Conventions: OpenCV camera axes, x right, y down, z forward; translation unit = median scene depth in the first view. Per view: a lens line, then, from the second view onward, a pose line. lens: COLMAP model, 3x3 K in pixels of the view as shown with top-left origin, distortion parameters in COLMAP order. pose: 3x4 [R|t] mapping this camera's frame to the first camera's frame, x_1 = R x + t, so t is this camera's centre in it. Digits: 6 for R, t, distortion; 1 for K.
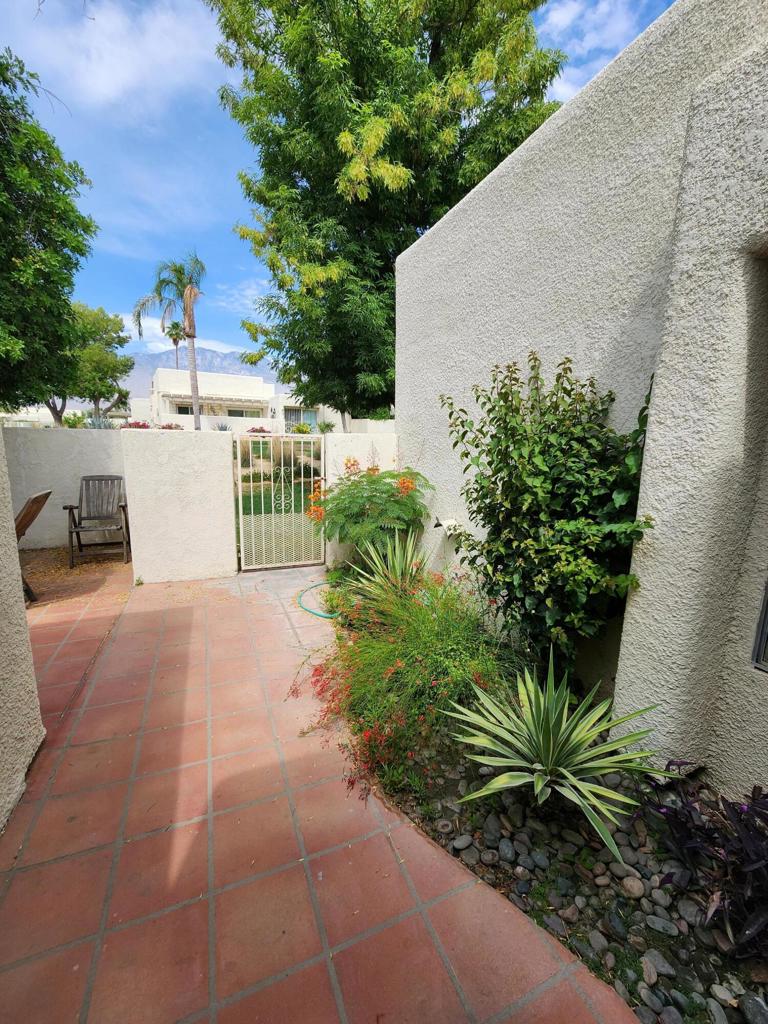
lens RADIAL K [[422.1, 0, 385.4], [0, 422.1, 515.6], [0, 0, 1]] dist [0.005098, -0.000731]
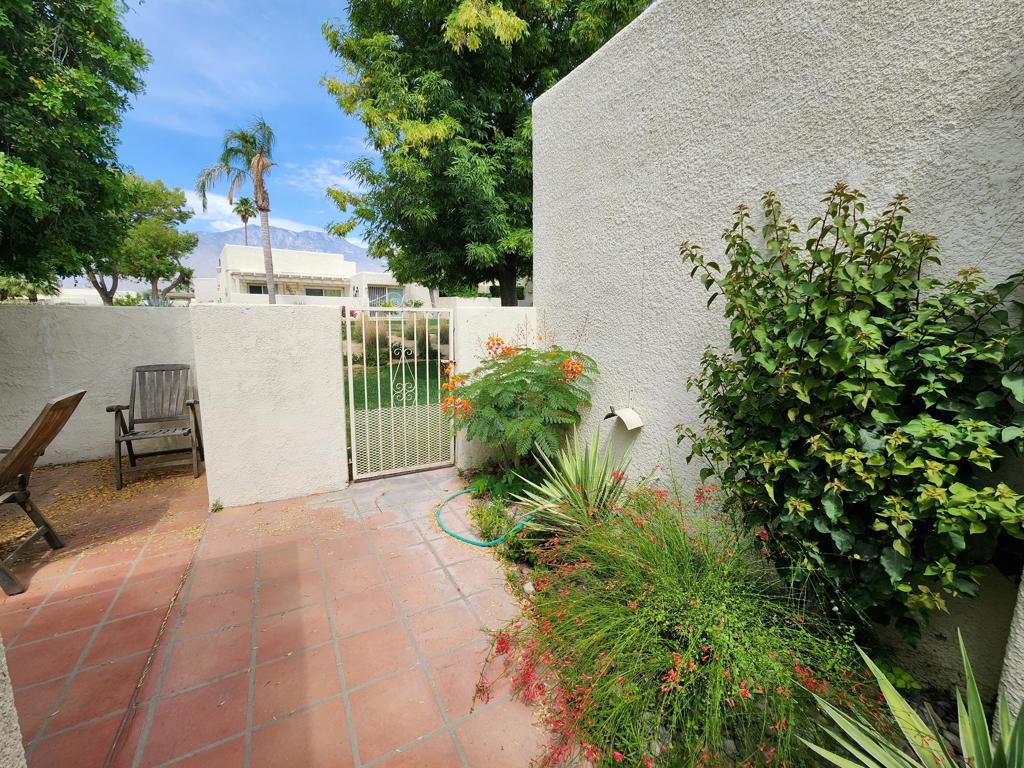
lens RADIAL K [[422.1, 0, 511.1], [0, 422.1, 380.0], [0, 0, 1]] dist [0.005098, -0.000731]
pose [[0.994458, -0.029577, 0.100885, -0.121543], [0.032860, 0.998978, -0.031031, -0.023995], [-0.099864, 0.034174, 0.994414, 0.178010]]
